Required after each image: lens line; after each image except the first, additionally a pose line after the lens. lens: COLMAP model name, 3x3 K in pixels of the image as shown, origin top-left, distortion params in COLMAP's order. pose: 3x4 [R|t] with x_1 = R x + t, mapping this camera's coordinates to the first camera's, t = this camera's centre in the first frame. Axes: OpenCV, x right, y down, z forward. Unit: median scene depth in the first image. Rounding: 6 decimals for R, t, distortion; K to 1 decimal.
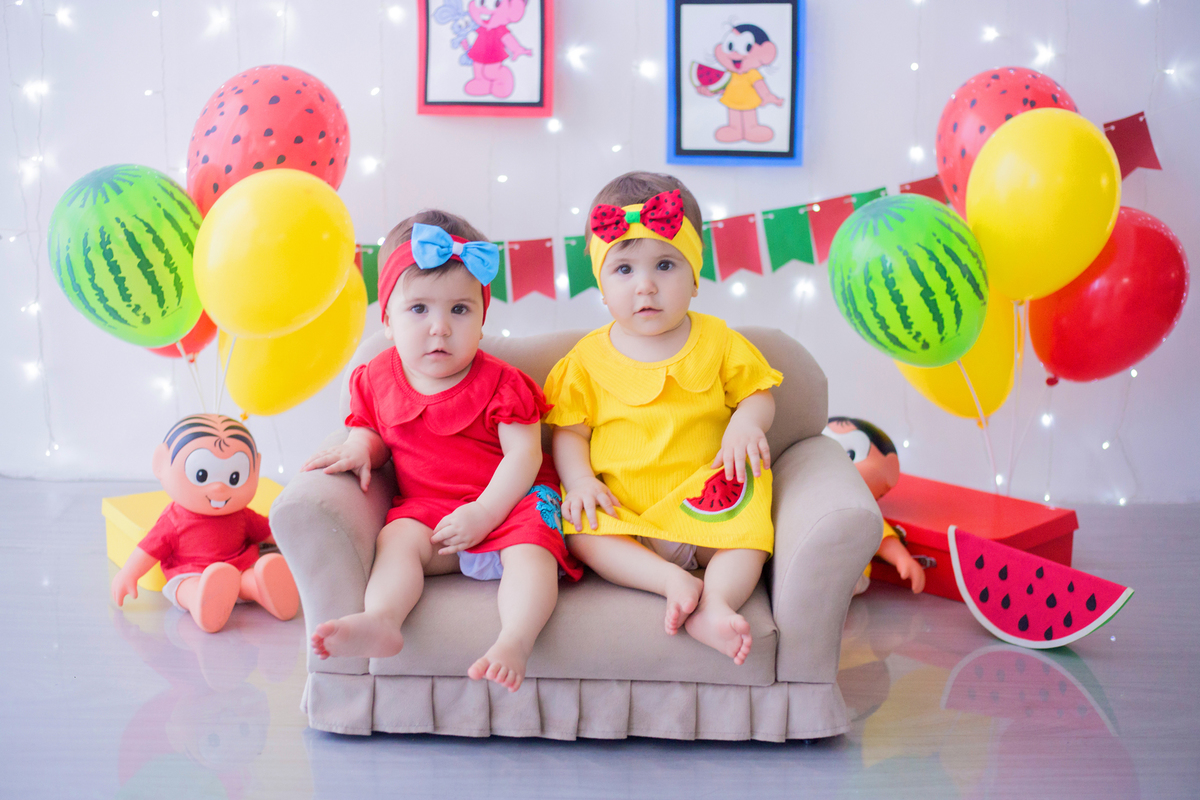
lens RADIAL K [[2377.7, 0, 600.0], [0, 2377.7, 400.0], [0, 0, 1]] dist [0.047284, -0.753936]
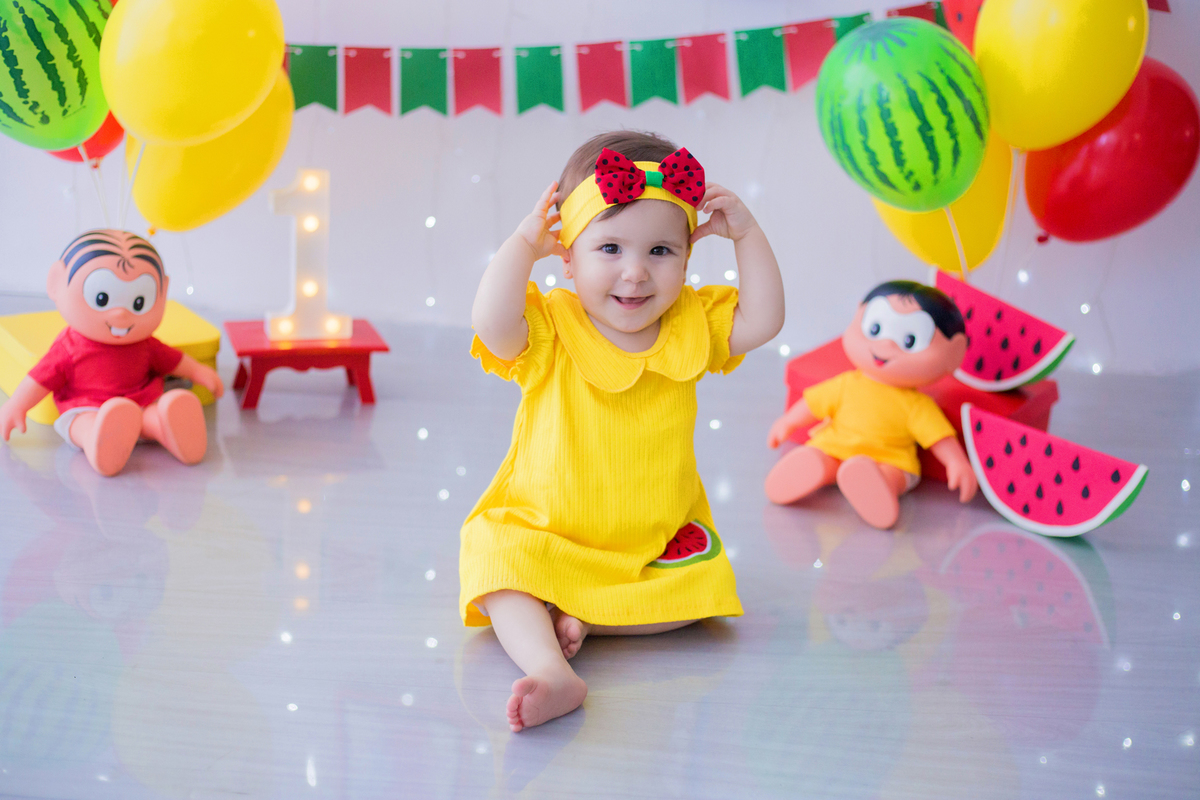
lens RADIAL K [[2153.5, 0, 599.2], [0, 2153.5, 355.3], [0, 0, 1]] dist [-0.062032, -0.215111]
pose [[0.997452, 0.039513, 0.059391, -0.029394], [-0.043252, 0.997073, 0.063051, -0.005372], [-0.056726, -0.065459, 0.996242, 0.192798]]
